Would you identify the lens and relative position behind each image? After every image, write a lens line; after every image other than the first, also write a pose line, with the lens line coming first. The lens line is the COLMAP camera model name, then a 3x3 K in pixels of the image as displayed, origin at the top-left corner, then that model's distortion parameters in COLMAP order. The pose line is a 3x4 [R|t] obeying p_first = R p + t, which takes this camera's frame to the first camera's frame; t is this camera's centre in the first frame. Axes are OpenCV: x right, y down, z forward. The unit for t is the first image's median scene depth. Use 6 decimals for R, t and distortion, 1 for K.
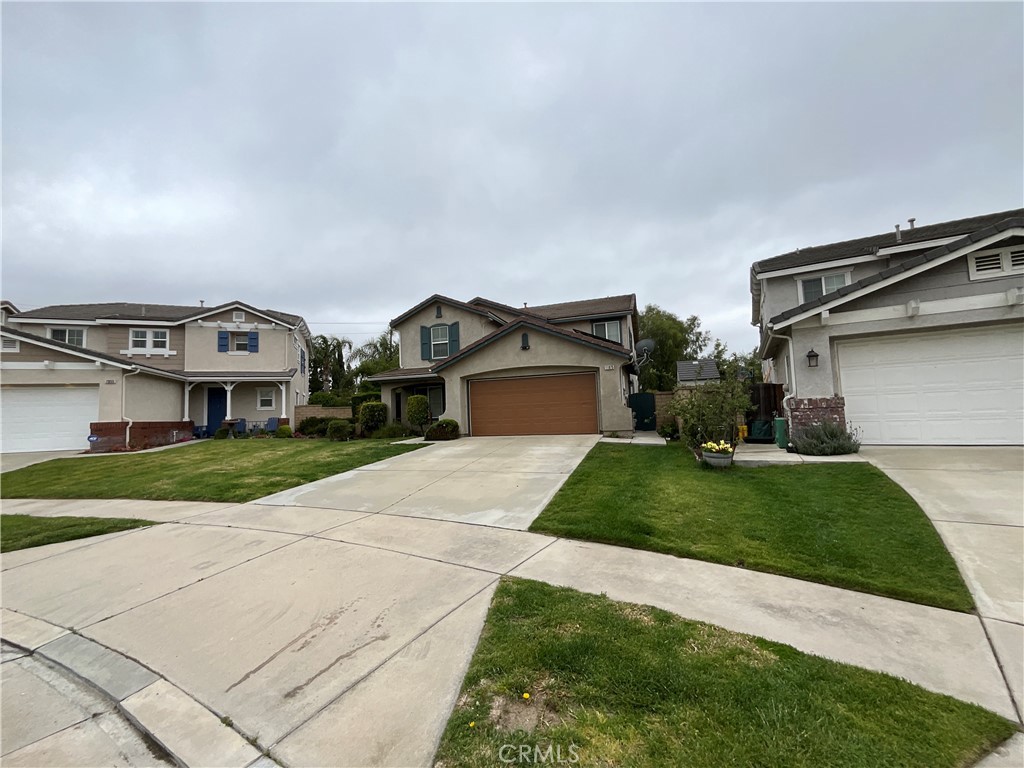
lens RADIAL K [[415.6, 0, 510.6], [0, 415.6, 384.7], [0, 0, 1]] dist [-0.001398, 0.000210]
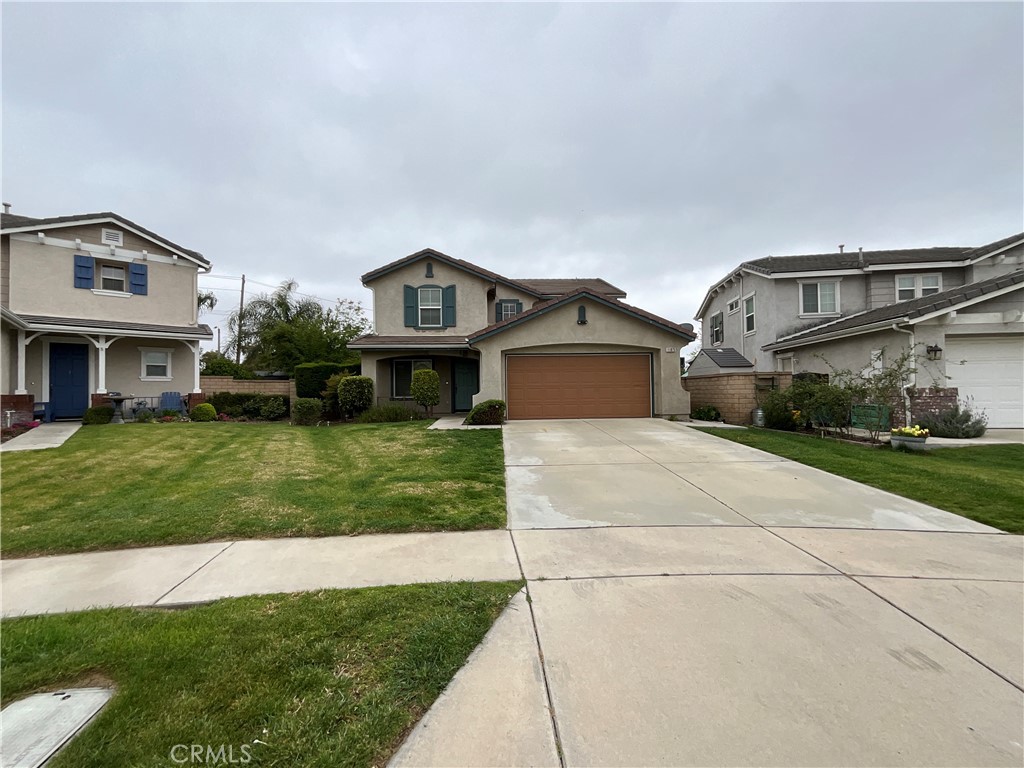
lens RADIAL K [[415.6, 0, 510.6], [0, 415.6, 384.7], [0, 0, 1]] dist [-0.001398, 0.000210]
pose [[0.928914, 0.031393, 0.368962, -0.321576], [-0.047368, 0.998288, 0.034314, 0.017125], [-0.367253, -0.049352, 0.928811, 0.155768]]
